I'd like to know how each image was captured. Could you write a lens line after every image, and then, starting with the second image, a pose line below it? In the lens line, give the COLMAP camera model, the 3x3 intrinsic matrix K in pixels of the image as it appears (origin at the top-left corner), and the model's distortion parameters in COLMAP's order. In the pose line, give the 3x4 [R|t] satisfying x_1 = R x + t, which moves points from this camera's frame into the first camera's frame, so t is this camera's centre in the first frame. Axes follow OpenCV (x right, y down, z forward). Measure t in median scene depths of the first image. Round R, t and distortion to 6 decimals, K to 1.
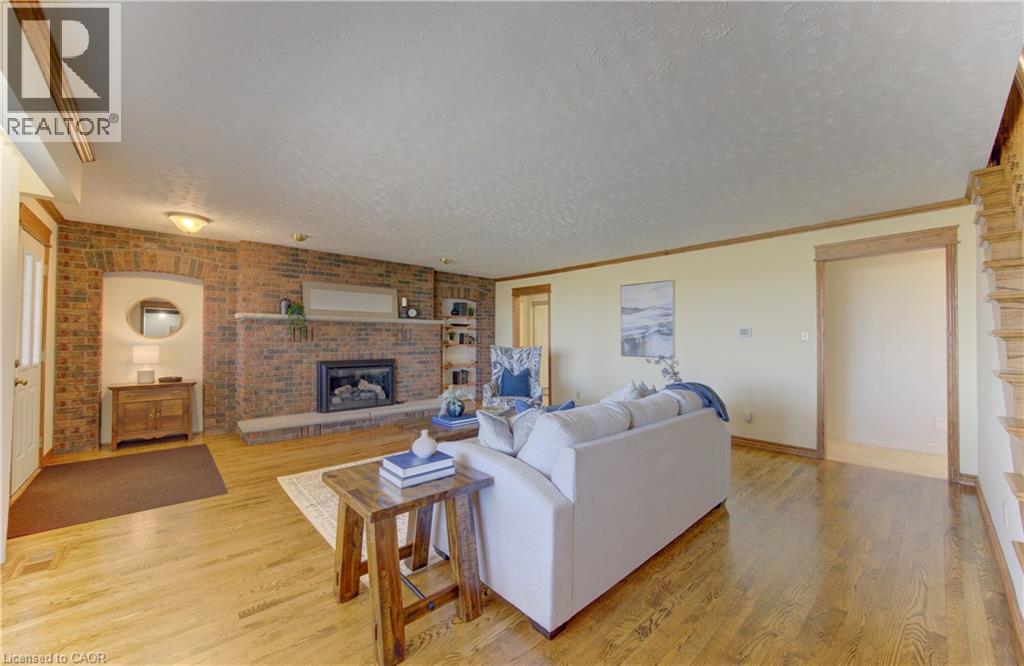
lens RADIAL K [[395.6, 0, 507.9], [0, 395.6, 335.9], [0, 0, 1]] dist [-0.003473, -0.000278]
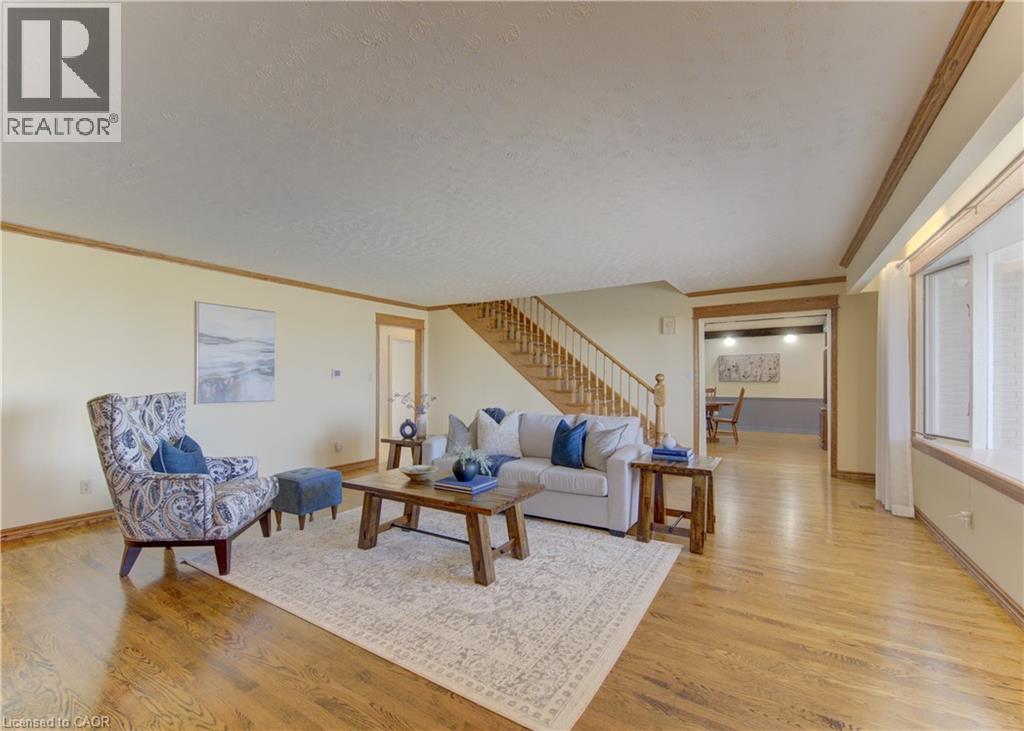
lens RADIAL K [[425.2, 0, 509.3], [0, 425.2, 374.1], [0, 0, 1]] dist [0.001932, 0.000096]
pose [[-0.266541, 0.007336, 0.963796, -0.619070], [-0.012379, 0.999862, -0.011034, 0.000067], [-0.963744, -0.014872, -0.266414, 0.738747]]
